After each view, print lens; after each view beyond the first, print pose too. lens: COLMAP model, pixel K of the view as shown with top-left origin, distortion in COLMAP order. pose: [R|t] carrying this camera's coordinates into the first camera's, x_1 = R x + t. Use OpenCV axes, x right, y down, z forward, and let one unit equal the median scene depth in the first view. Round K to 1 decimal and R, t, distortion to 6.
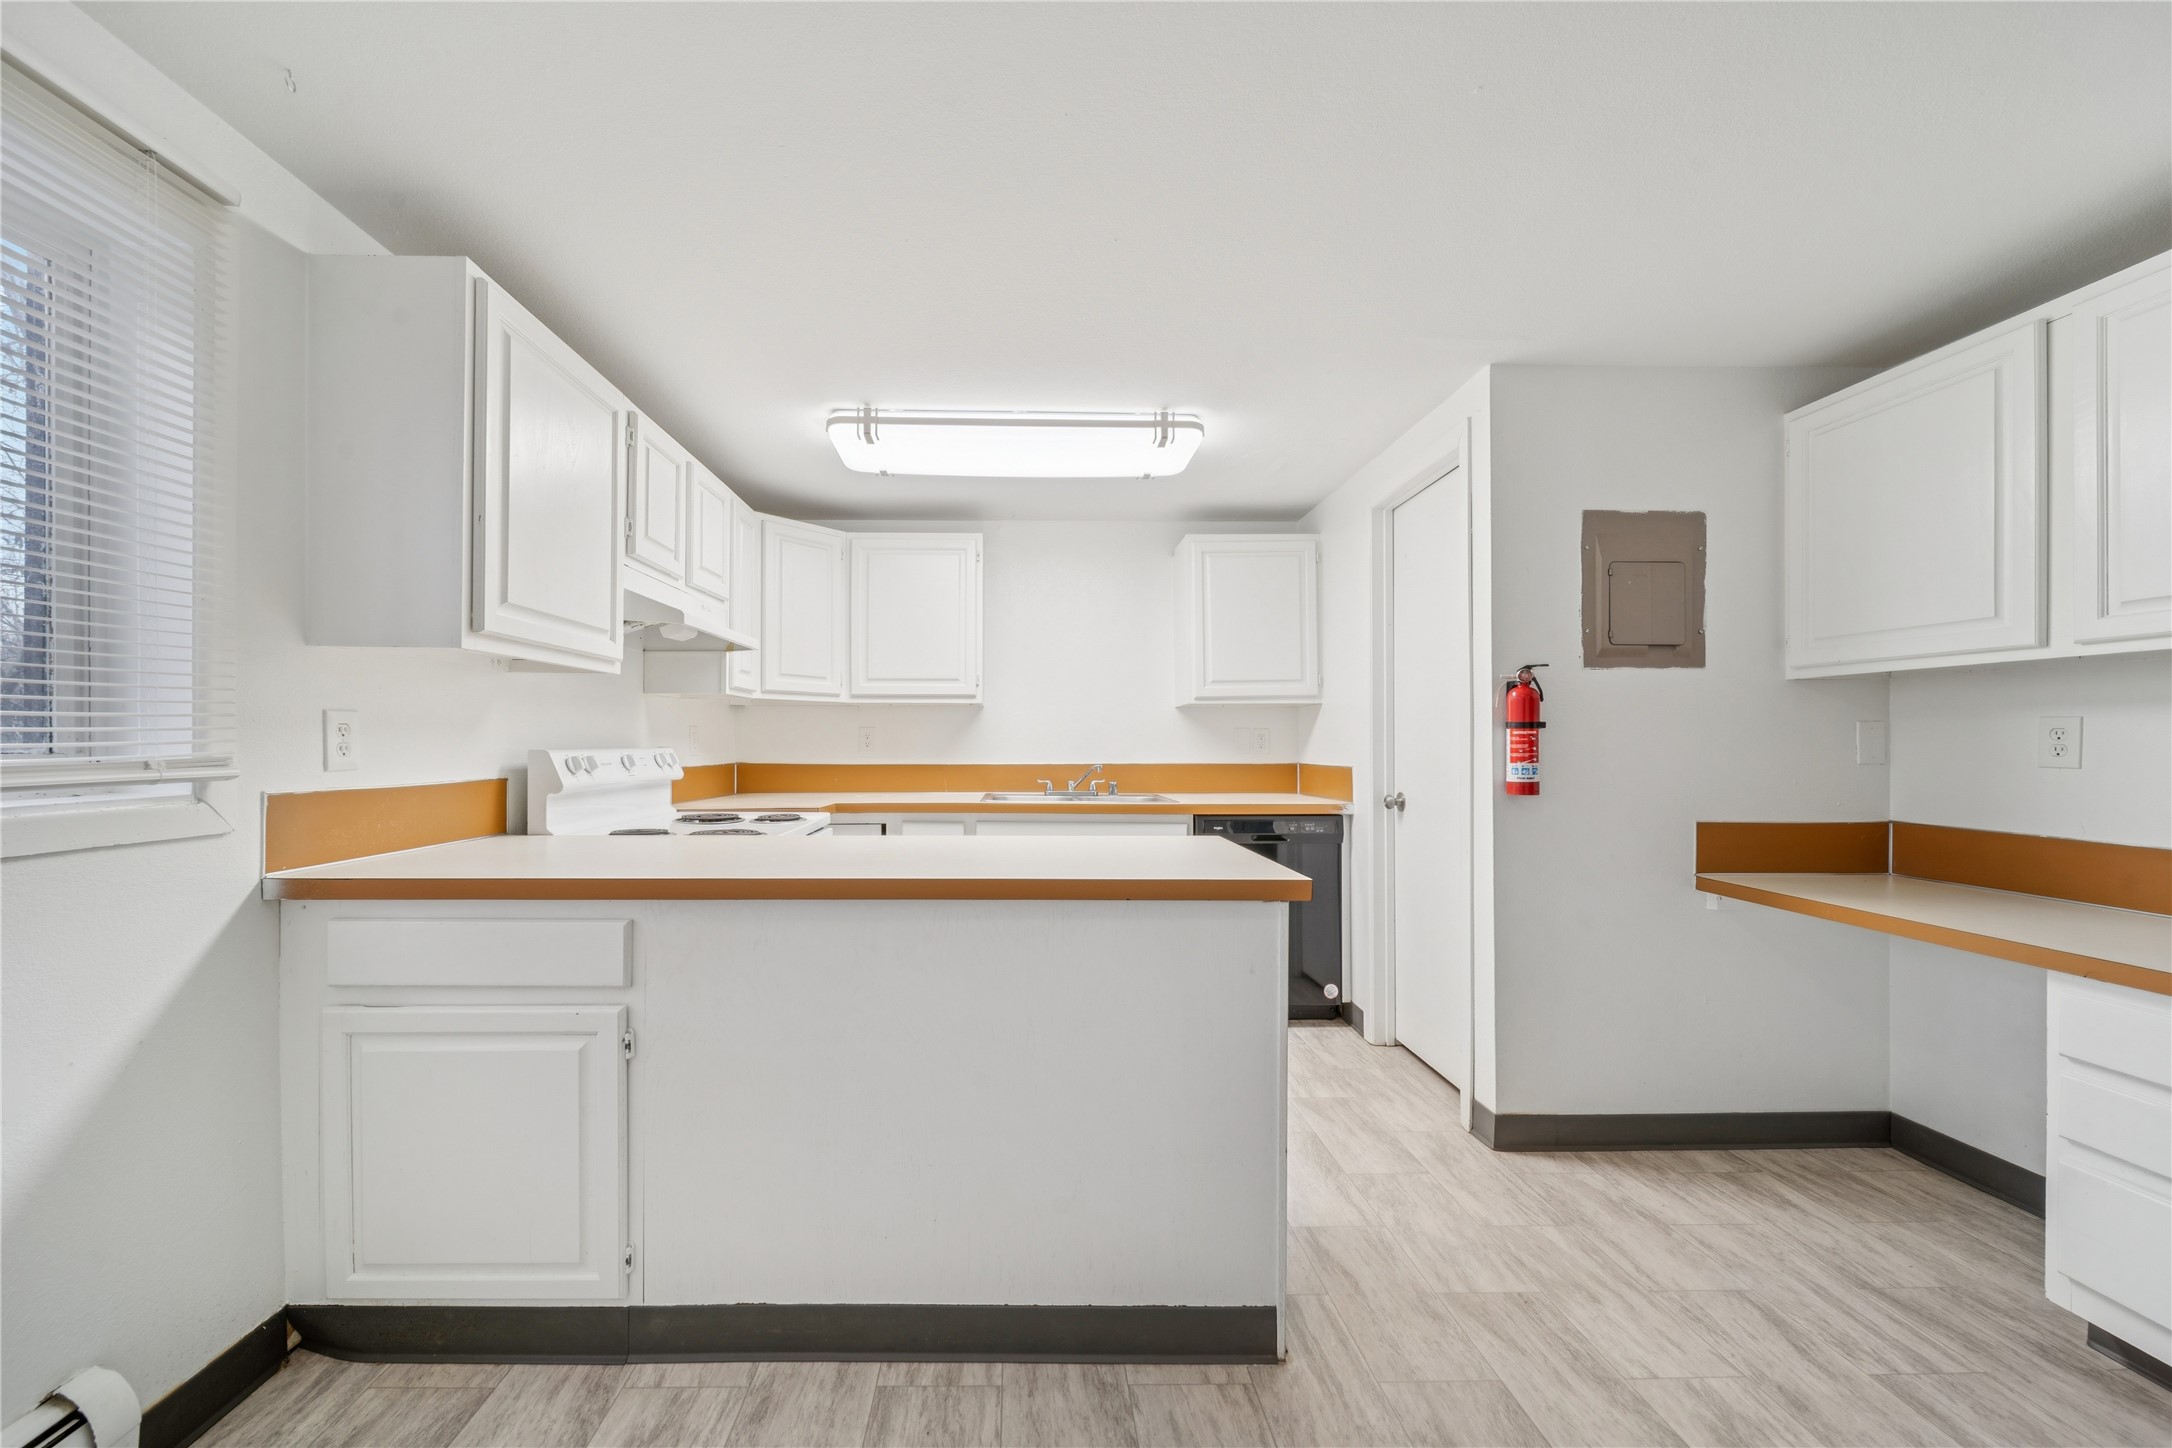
lens RADIAL K [[789.1, 0, 1029.2], [0, 789.1, 747.0], [0, 0, 1]] dist [-0.000757, -0.000195]
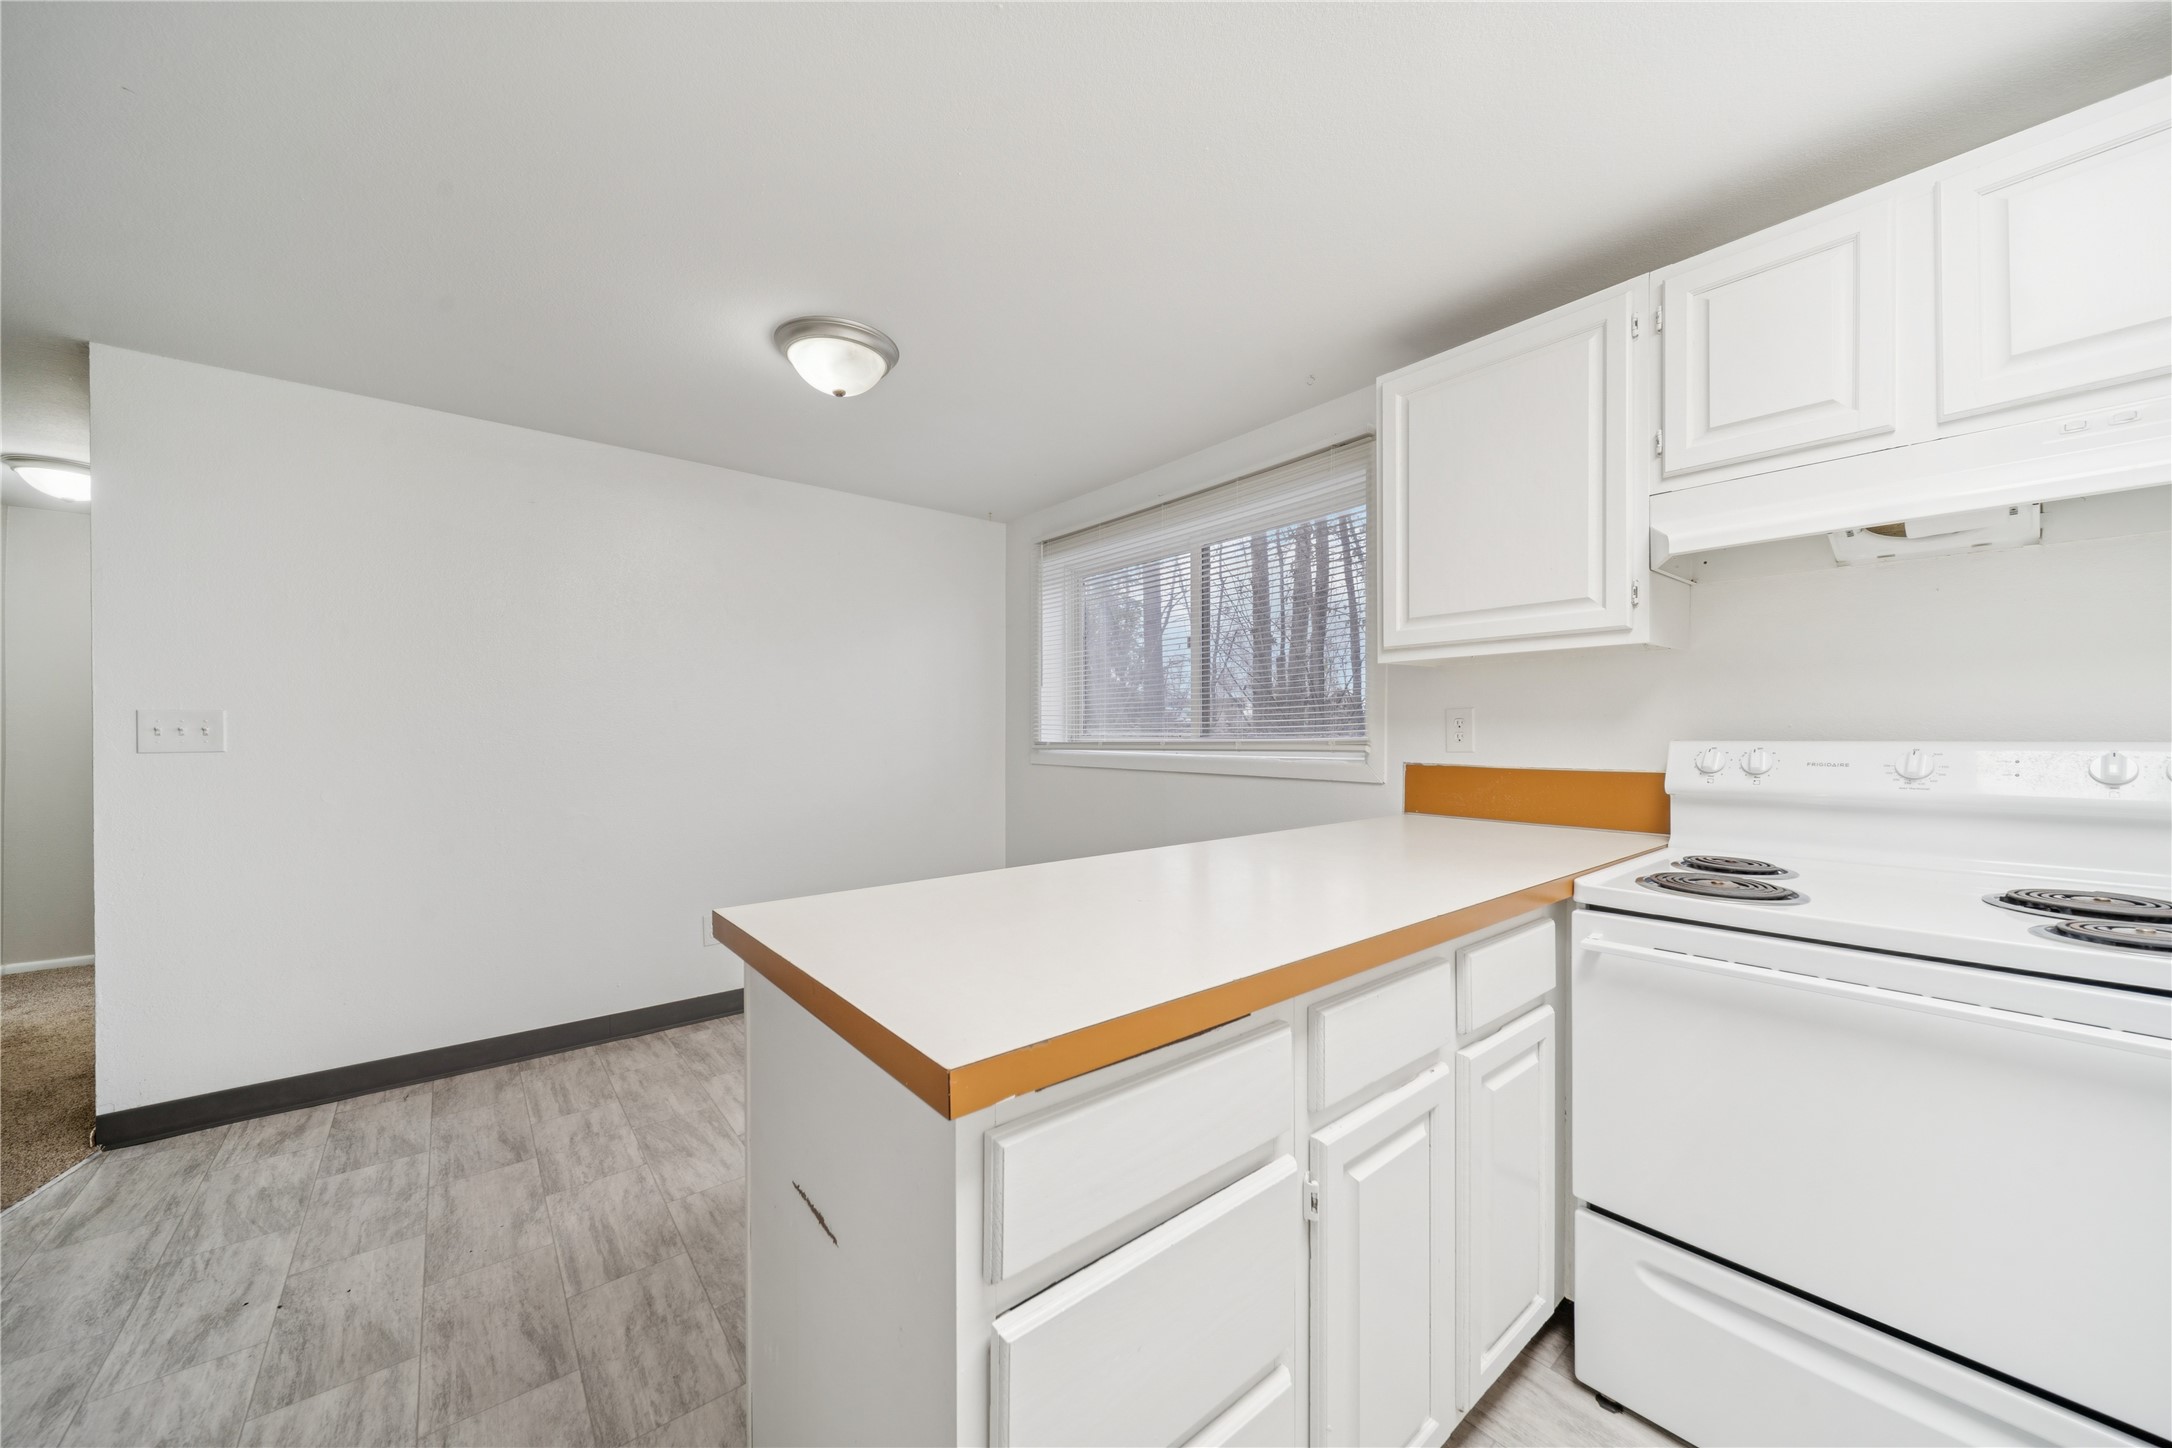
lens RADIAL K [[773.6, 0, 1089.0], [0, 773.6, 736.3], [0, 0, 1]] dist [0.001784, -0.002186]
pose [[-0.780038, 0.006018, -0.625703, 0.363799], [-0.001007, 0.999940, 0.010872, -0.008624], [0.625731, 0.009111, -0.779986, 1.216375]]
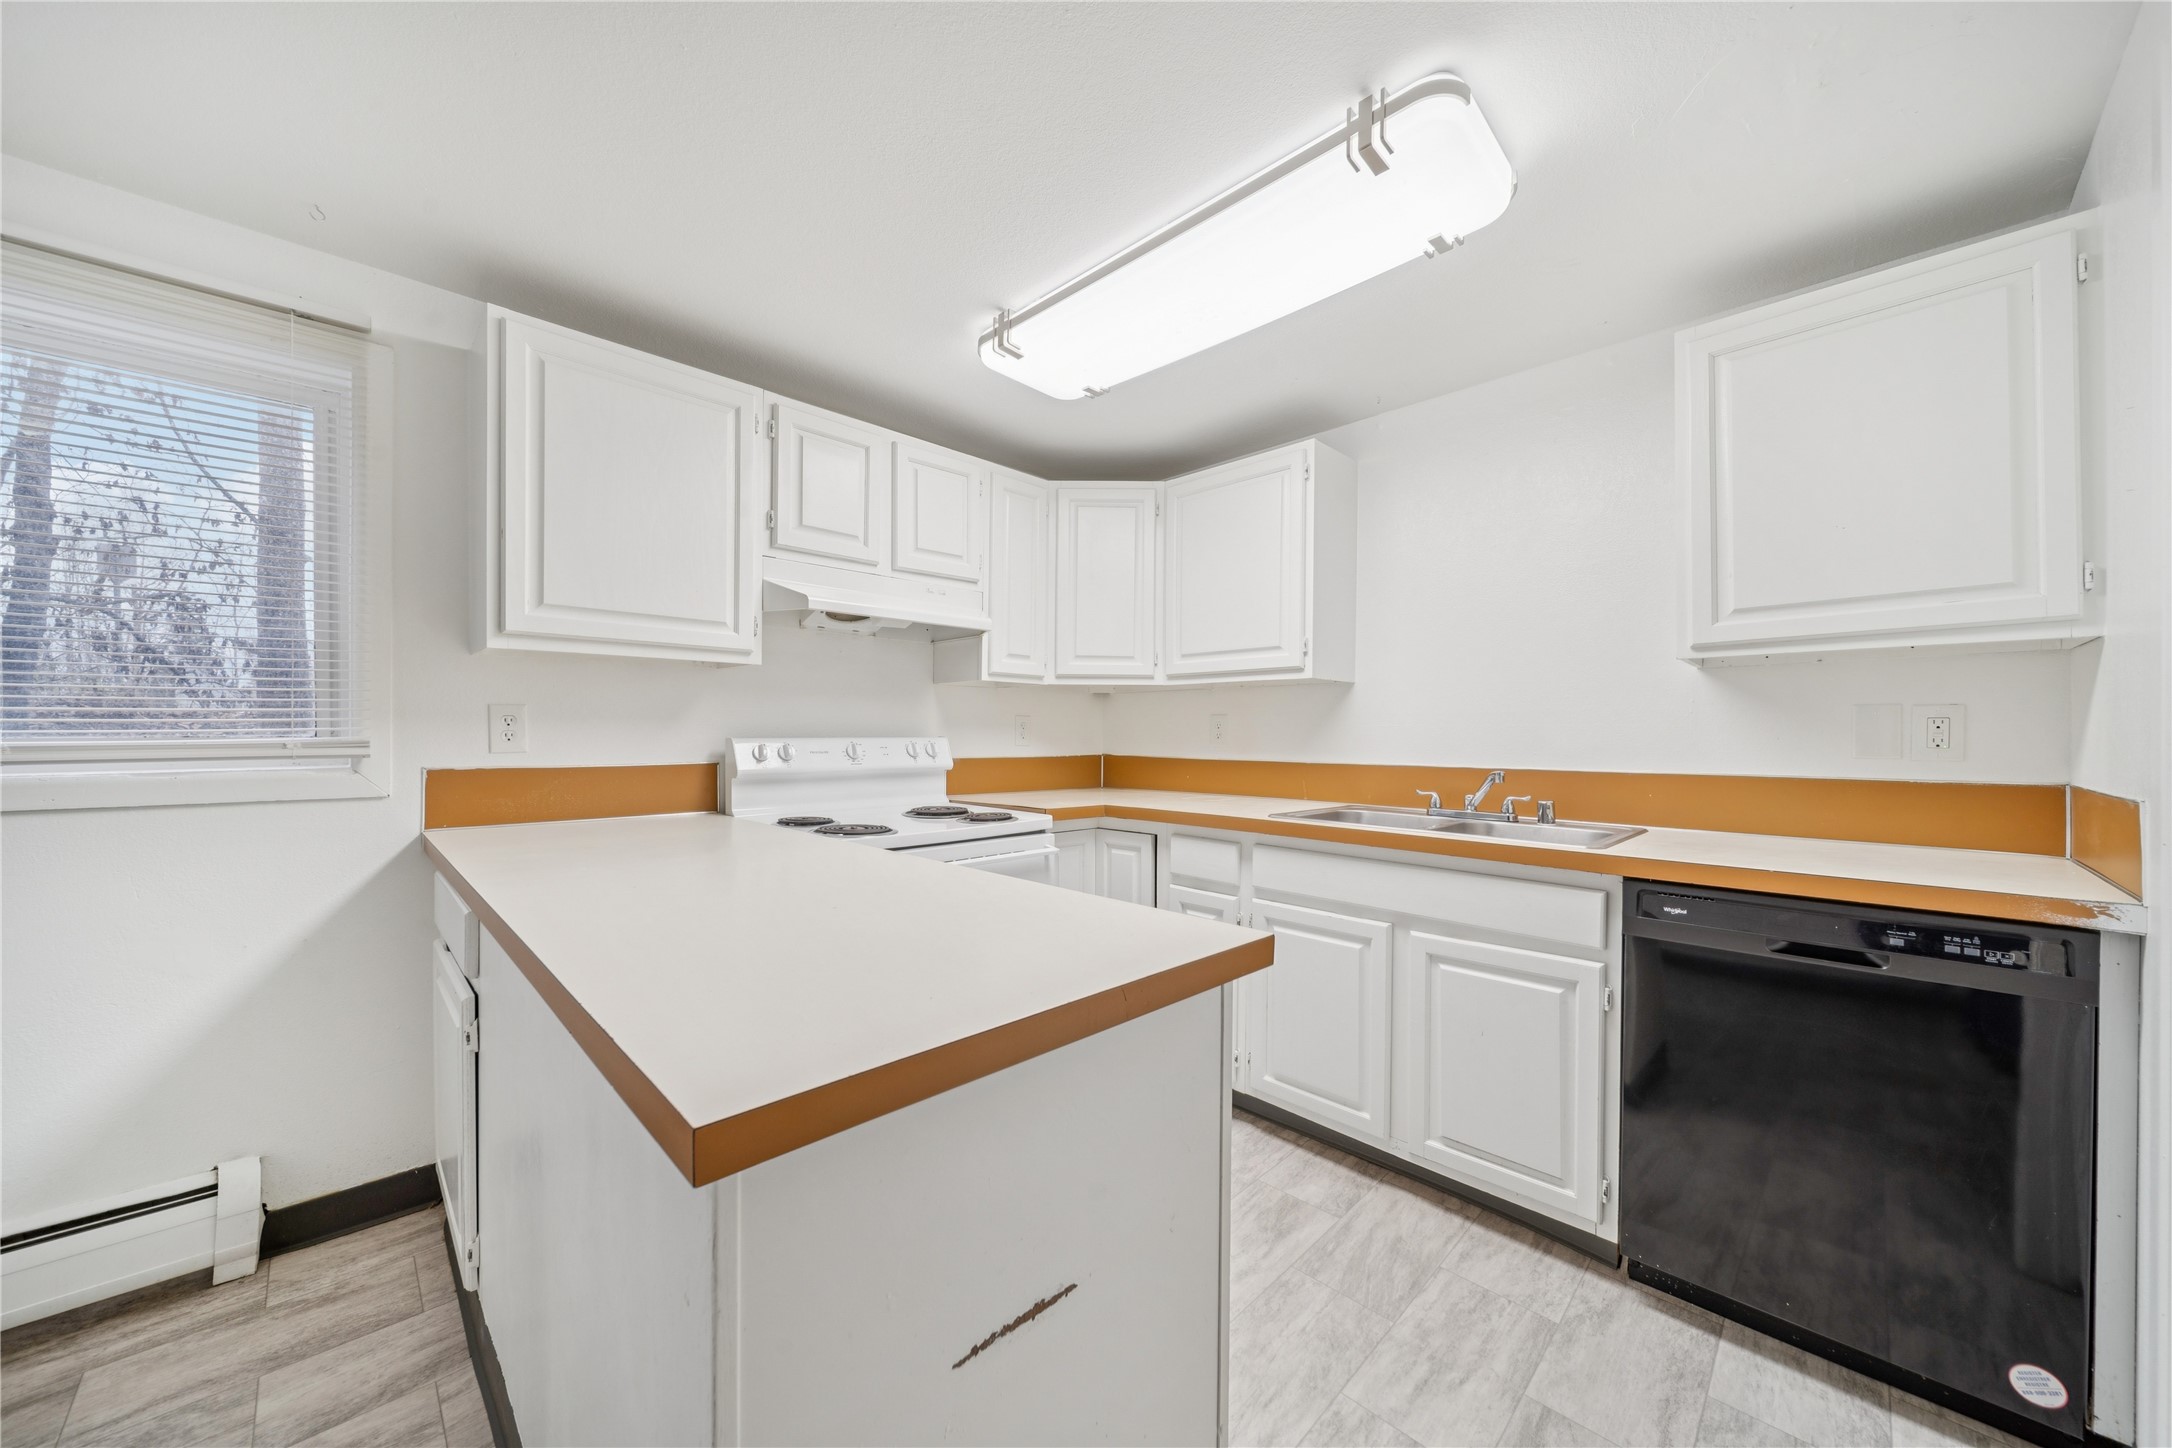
lens RADIAL K [[769.1, 0, 1079.8], [0, 769.1, 740.7], [0, 0, 1]] dist [-0.001283, -0.000336]
pose [[0.692117, 0.008936, -0.721730, 0.475121], [-0.007887, 0.999957, 0.004817, -0.001806], [0.721742, 0.002359, 0.692158, 0.594527]]
